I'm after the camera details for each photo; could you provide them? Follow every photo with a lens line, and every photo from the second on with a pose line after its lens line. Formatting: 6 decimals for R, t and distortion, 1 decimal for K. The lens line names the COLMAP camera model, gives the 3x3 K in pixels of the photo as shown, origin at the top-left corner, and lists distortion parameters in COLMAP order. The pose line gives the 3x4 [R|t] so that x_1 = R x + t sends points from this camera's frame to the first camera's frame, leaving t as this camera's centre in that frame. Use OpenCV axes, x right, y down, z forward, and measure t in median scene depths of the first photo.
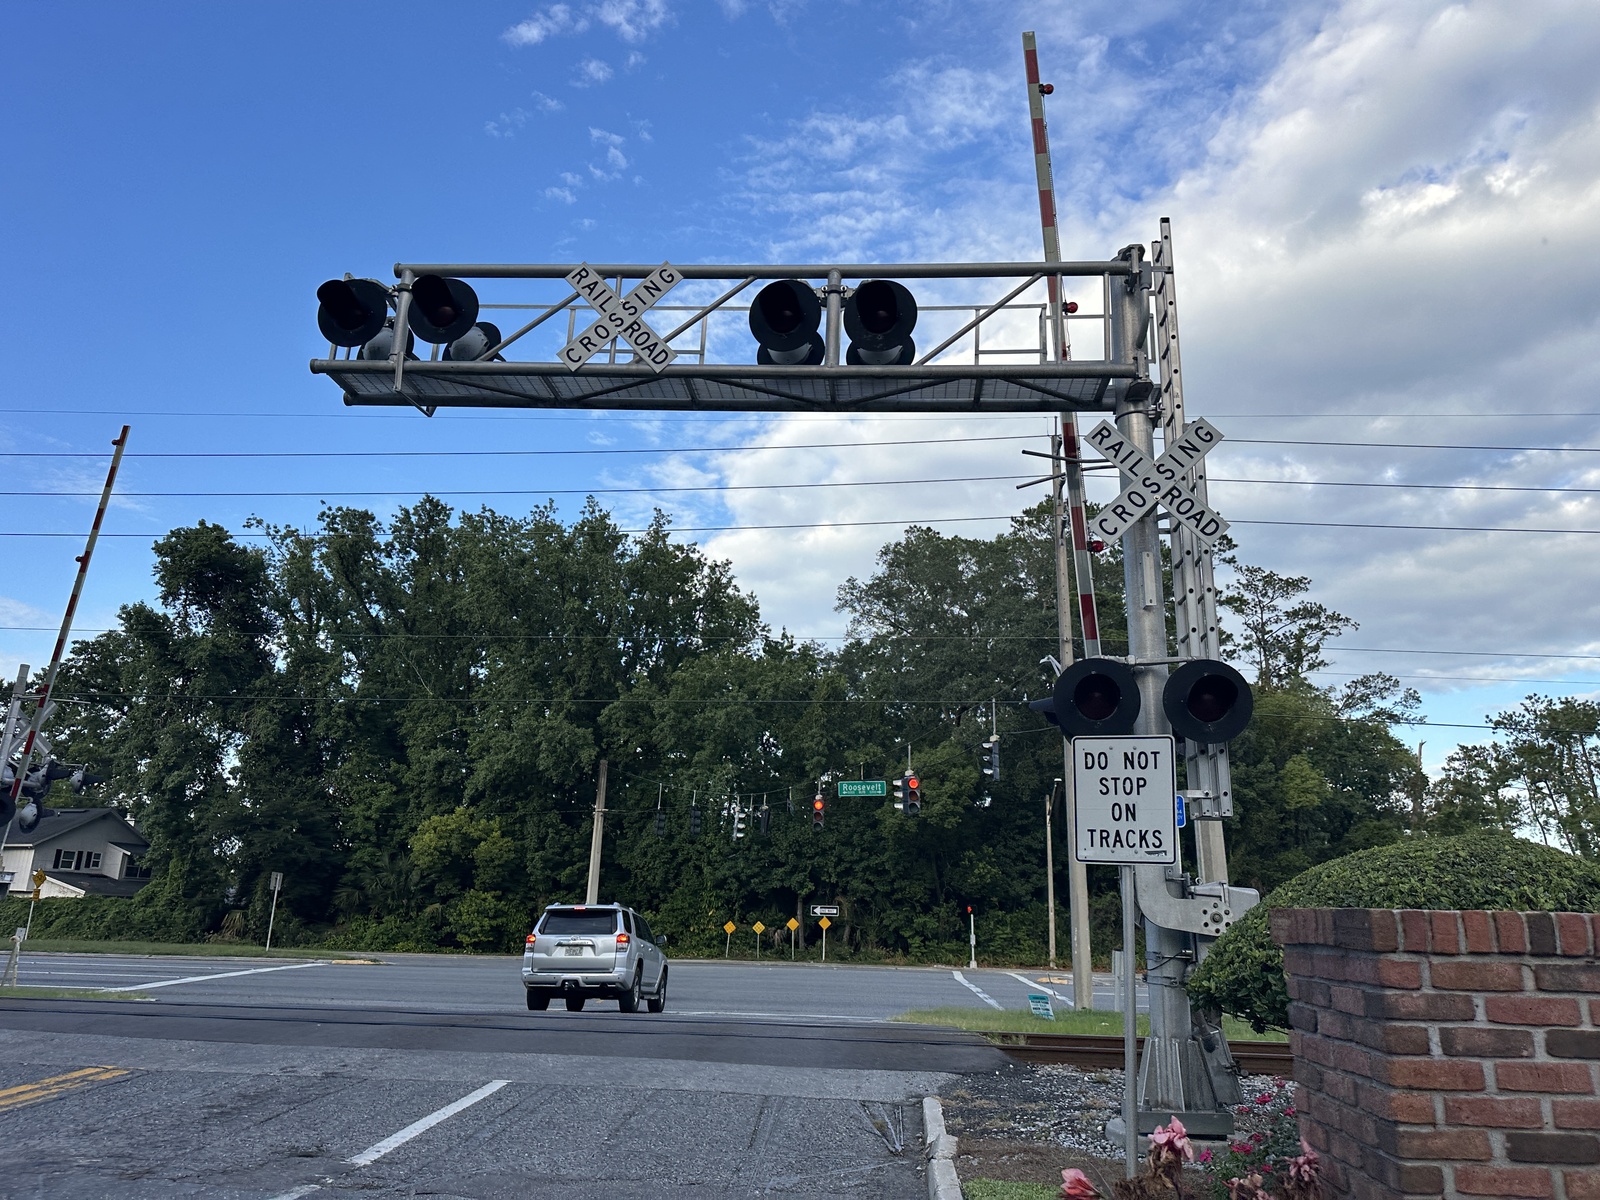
lens RADIAL K [[1095.4, 0, 800.0], [0, 1095.4, 600.0], [0, 0, 1]] dist [0.224414, -0.372606]
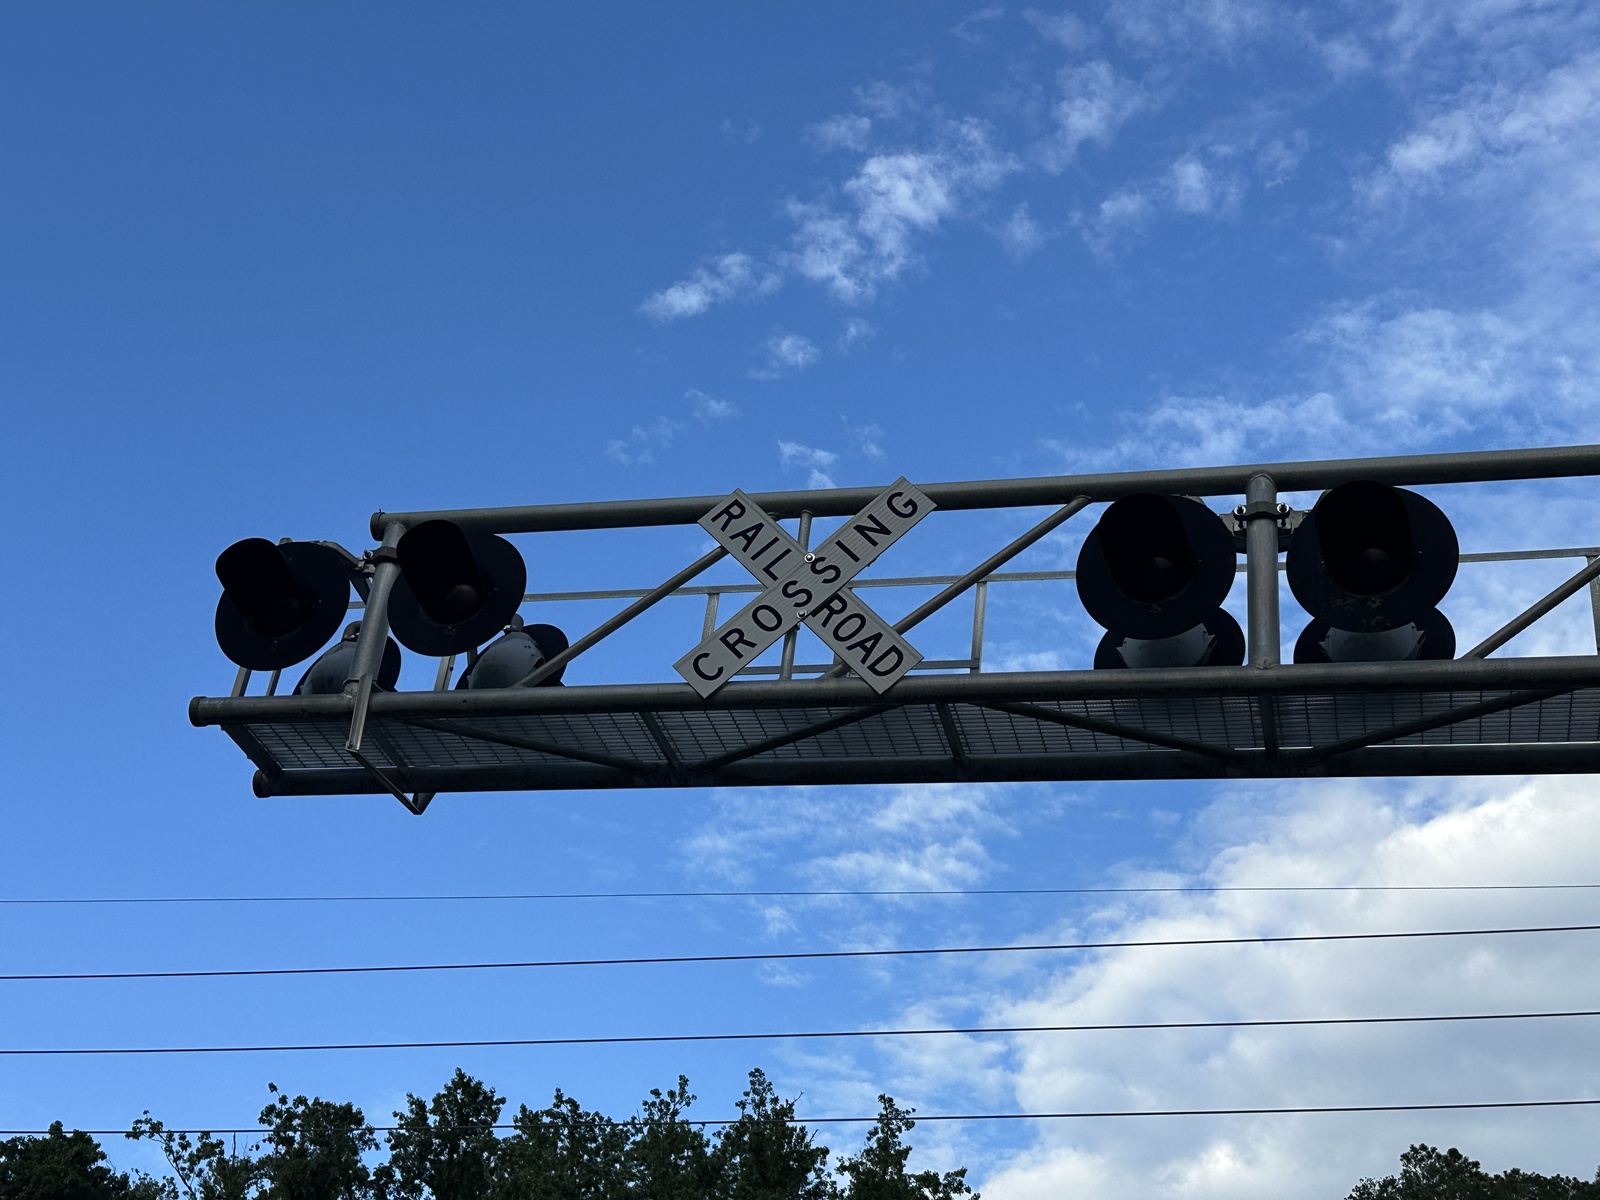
lens RADIAL K [[2097.5, 0, 800.0], [0, 2097.5, 600.0], [0, 0, 1]] dist [0.156984, -0.087749]
pose [[0.985942, -0.037215, -0.162892, -0.015592], [-0.015476, 0.950352, -0.310793, 0.029576], [0.166371, 0.308945, 0.936415, 0.145443]]
